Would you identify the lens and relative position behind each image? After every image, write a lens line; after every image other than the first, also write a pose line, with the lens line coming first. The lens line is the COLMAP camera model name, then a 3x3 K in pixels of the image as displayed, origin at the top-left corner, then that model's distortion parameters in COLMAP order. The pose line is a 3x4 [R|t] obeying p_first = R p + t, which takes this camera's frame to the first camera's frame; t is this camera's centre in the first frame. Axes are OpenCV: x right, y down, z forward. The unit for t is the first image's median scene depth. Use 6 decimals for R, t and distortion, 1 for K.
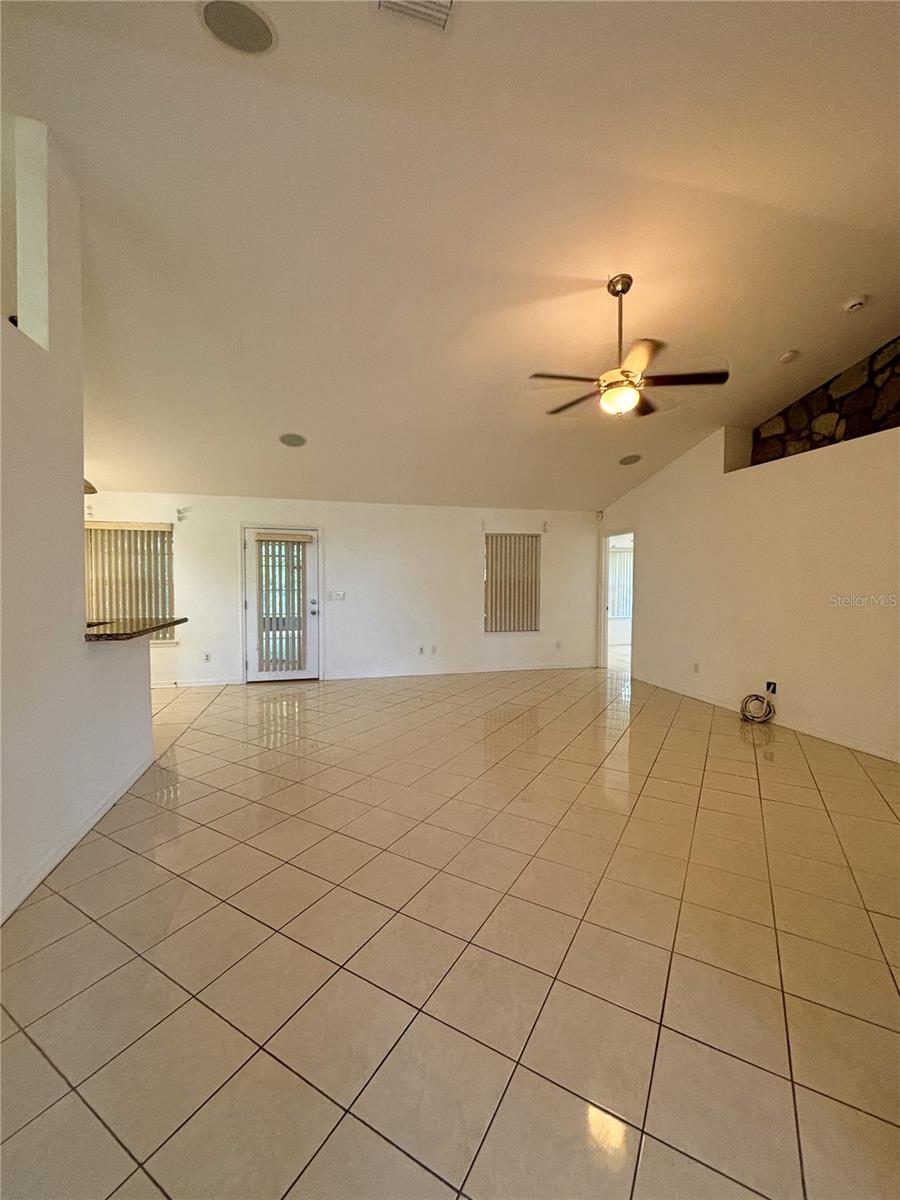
lens RADIAL K [[483.4, 0, 456.7], [0, 483.4, 601.8], [0, 0, 1]] dist [0.000031, -0.000365]
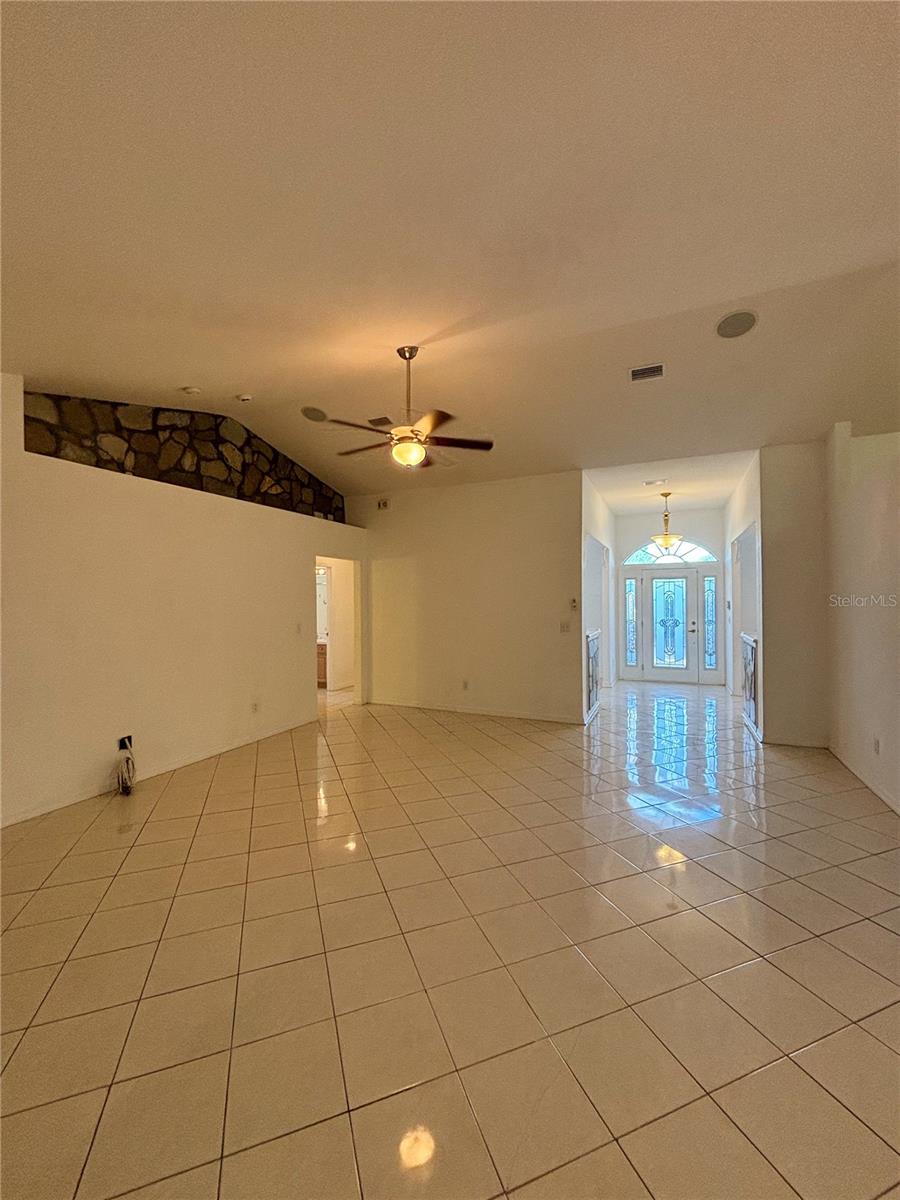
lens RADIAL K [[489.3, 0, 453.8], [0, 489.3, 602.3], [0, 0, 1]] dist [-0.012167, -0.000157]
pose [[-0.773266, -0.002250, 0.634078, -0.345081], [0.028431, 0.998865, 0.038216, -0.087854], [-0.633445, 0.047579, -0.772324, 1.359929]]
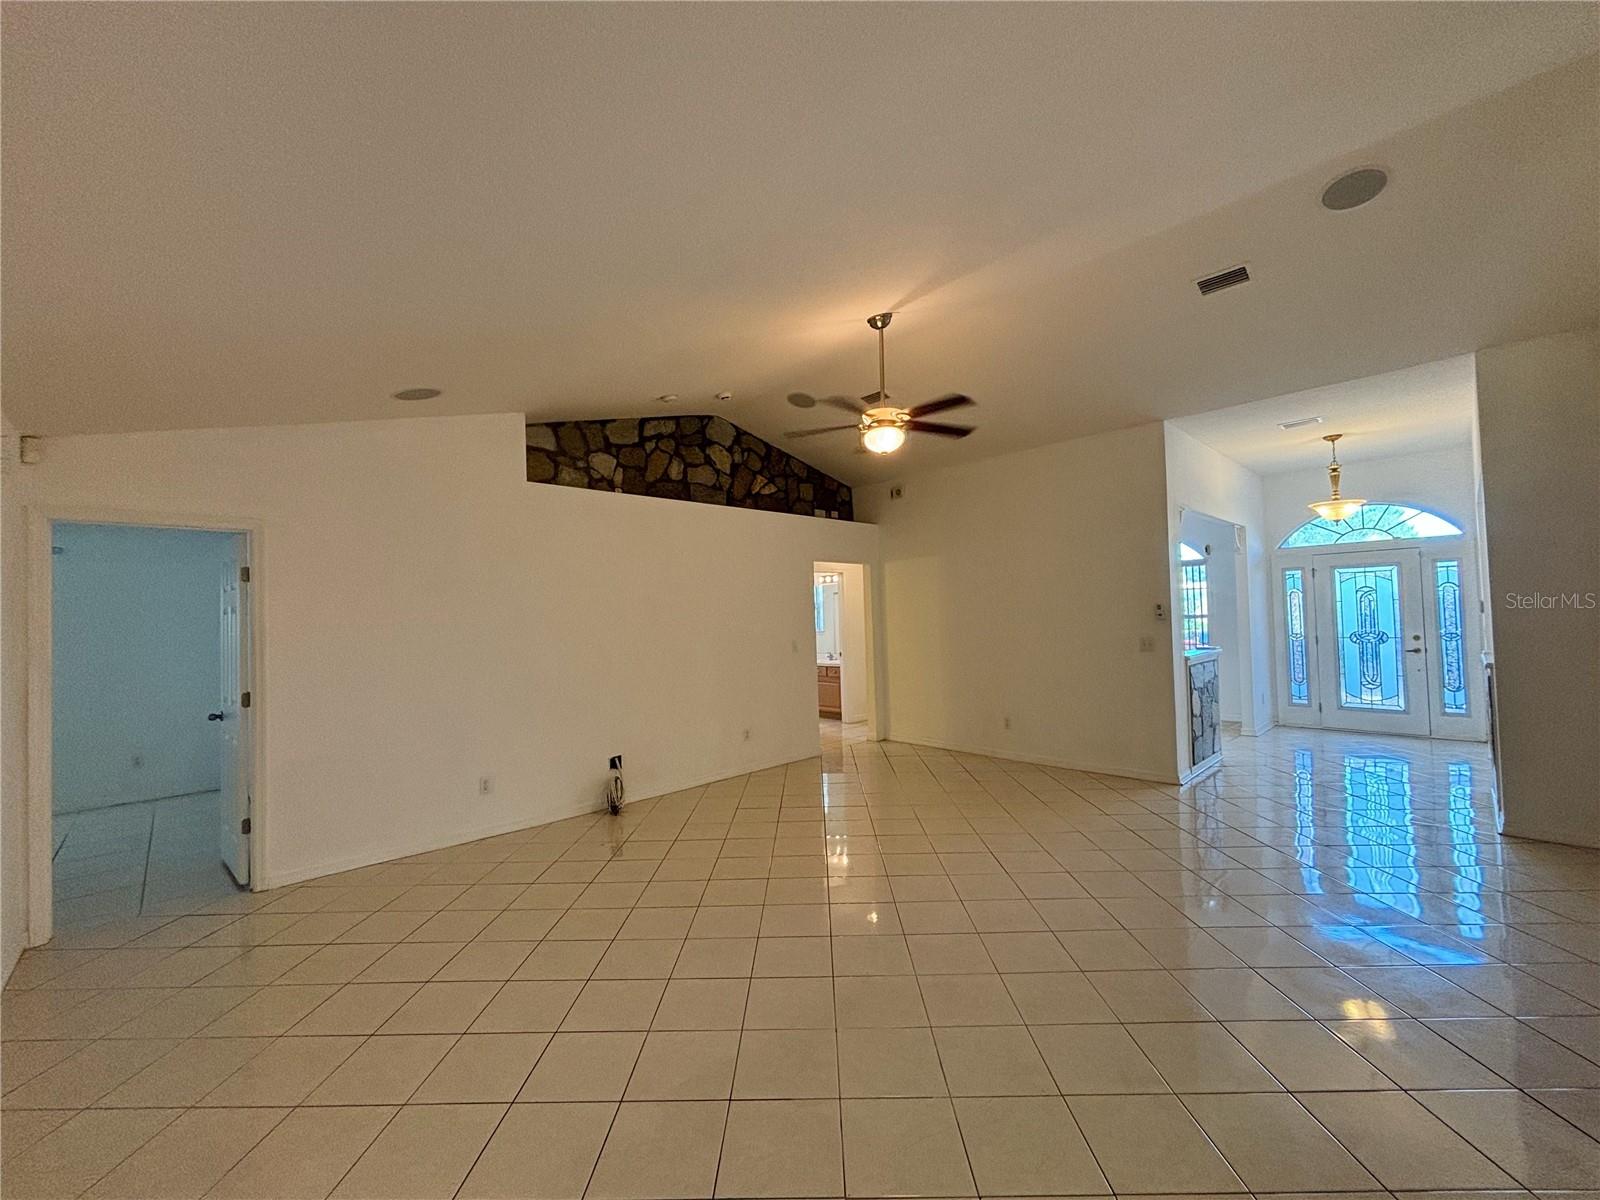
lens RADIAL K [[644.5, 0, 800.2], [0, 644.5, 603.1], [0, 0, 1]] dist [0.000031, -0.000365]
pose [[-0.485484, 0.026435, 0.873846, -0.507993], [0.061583, 0.998094, 0.004020, -0.086377], [-0.872074, 0.055766, -0.486187, 1.325350]]
